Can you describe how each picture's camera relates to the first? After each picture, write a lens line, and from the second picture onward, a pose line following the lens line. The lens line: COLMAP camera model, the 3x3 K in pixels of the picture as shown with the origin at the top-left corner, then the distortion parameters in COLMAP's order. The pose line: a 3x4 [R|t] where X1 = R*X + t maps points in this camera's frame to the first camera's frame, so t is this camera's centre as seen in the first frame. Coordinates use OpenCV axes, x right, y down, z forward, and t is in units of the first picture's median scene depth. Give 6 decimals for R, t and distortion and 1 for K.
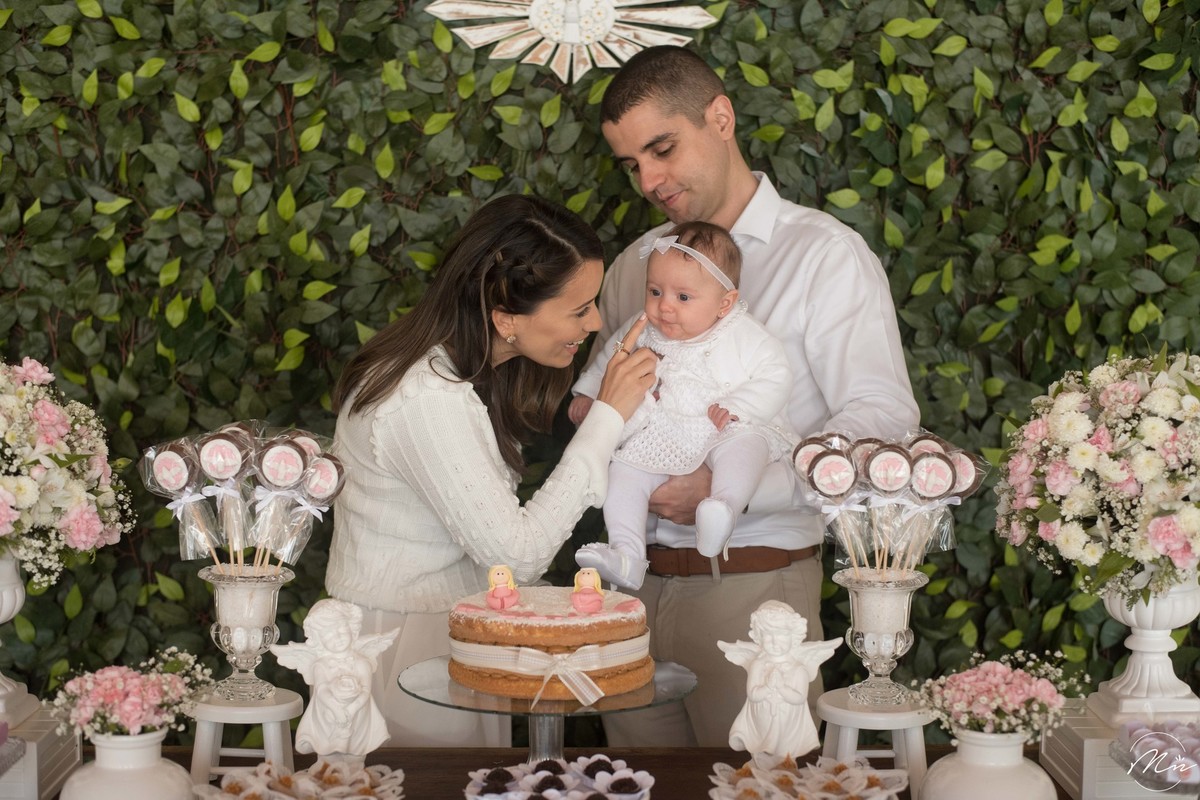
lens RADIAL K [[1774.4, 0, 600.0], [0, 1774.4, 400.0], [0, 0, 1]] dist [-0.187945, 0.493243]
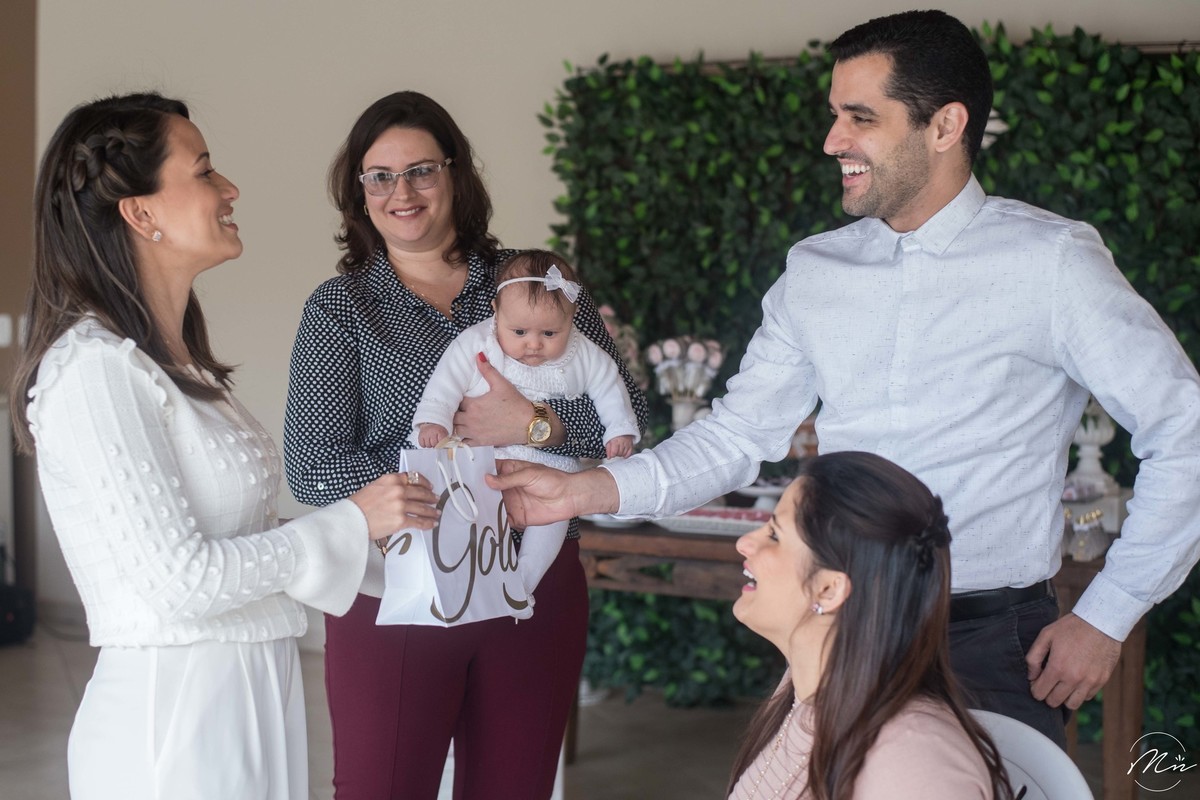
lens RADIAL K [[1774.4, 0, 600.0], [0, 1774.4, 400.0], [0, 0, 1]] dist [-0.187945, 0.493243]
pose [[0.883255, 0.035078, -0.467580, 0.522114], [-0.030889, 0.999385, 0.016625, 0.041476], [0.467875, -0.000241, 0.883795, -0.737245]]
